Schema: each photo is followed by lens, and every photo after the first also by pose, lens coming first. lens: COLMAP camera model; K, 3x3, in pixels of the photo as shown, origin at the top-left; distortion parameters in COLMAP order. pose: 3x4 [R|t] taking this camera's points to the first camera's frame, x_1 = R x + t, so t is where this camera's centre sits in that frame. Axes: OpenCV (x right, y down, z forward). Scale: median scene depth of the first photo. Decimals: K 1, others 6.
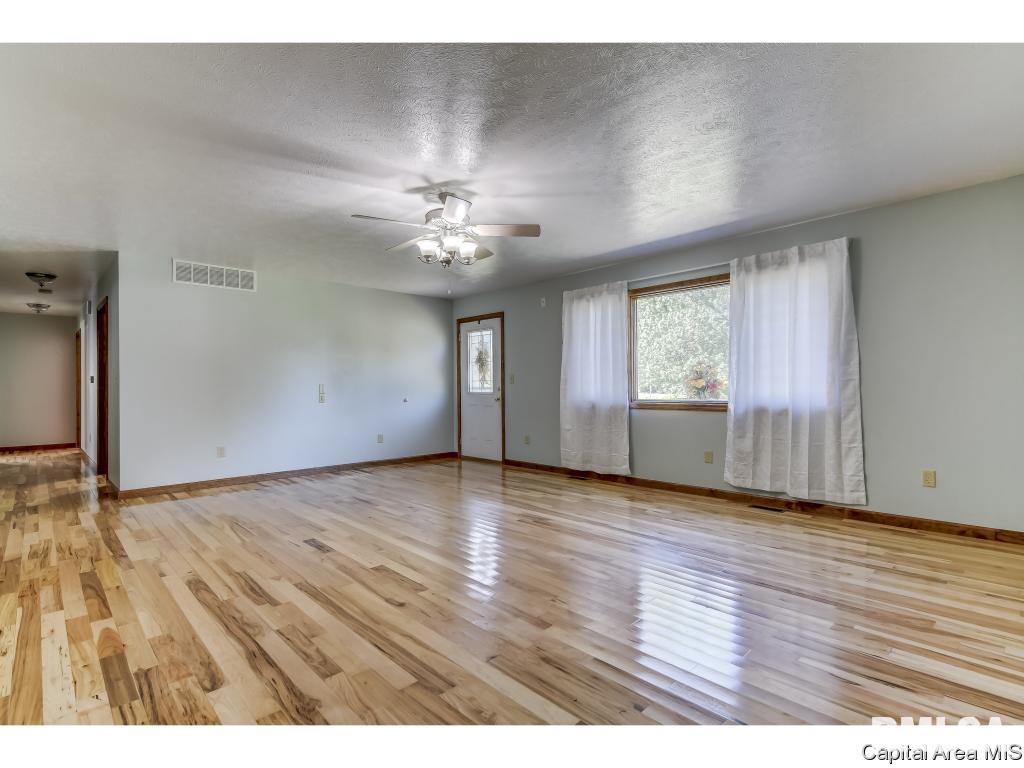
lens RADIAL K [[493.0, 0, 510.1], [0, 493.0, 382.9], [0, 0, 1]] dist [0.001831, -0.000136]
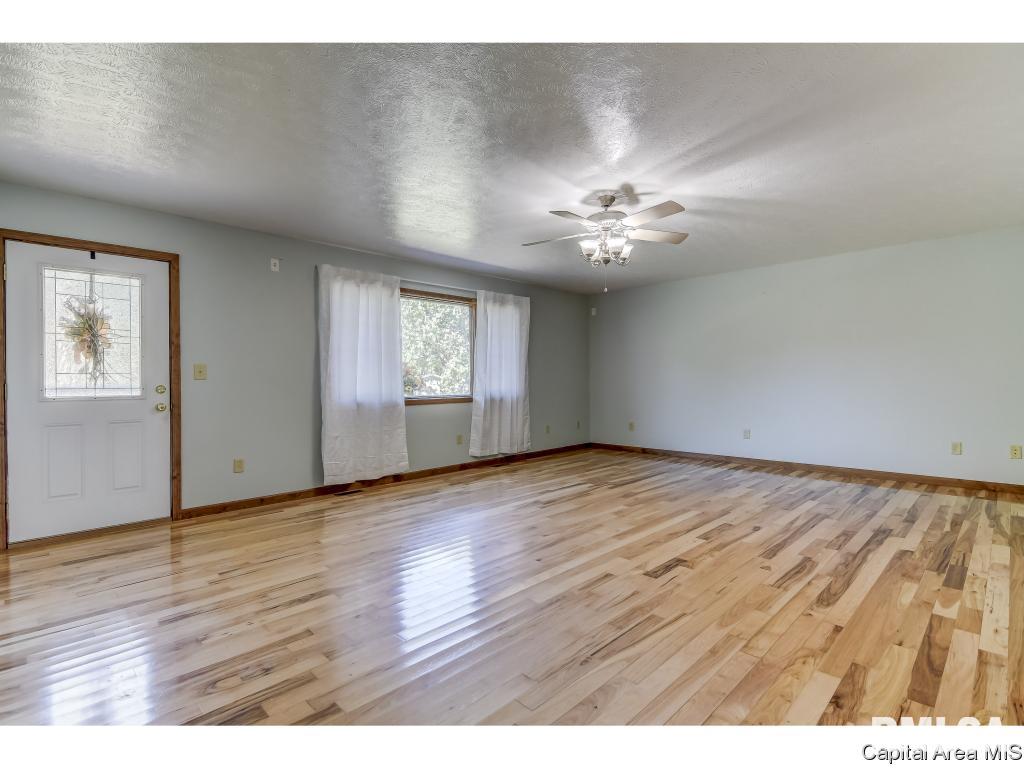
lens RADIAL K [[487.8, 0, 511.7], [0, 487.8, 382.9], [0, 0, 1]] dist [0.008132, -0.000987]
pose [[-0.007041, 0.003816, 0.999968, -1.155016], [0.001091, 0.999992, -0.003809, 0.015476], [-0.999975, 0.001064, -0.007045, 1.198529]]
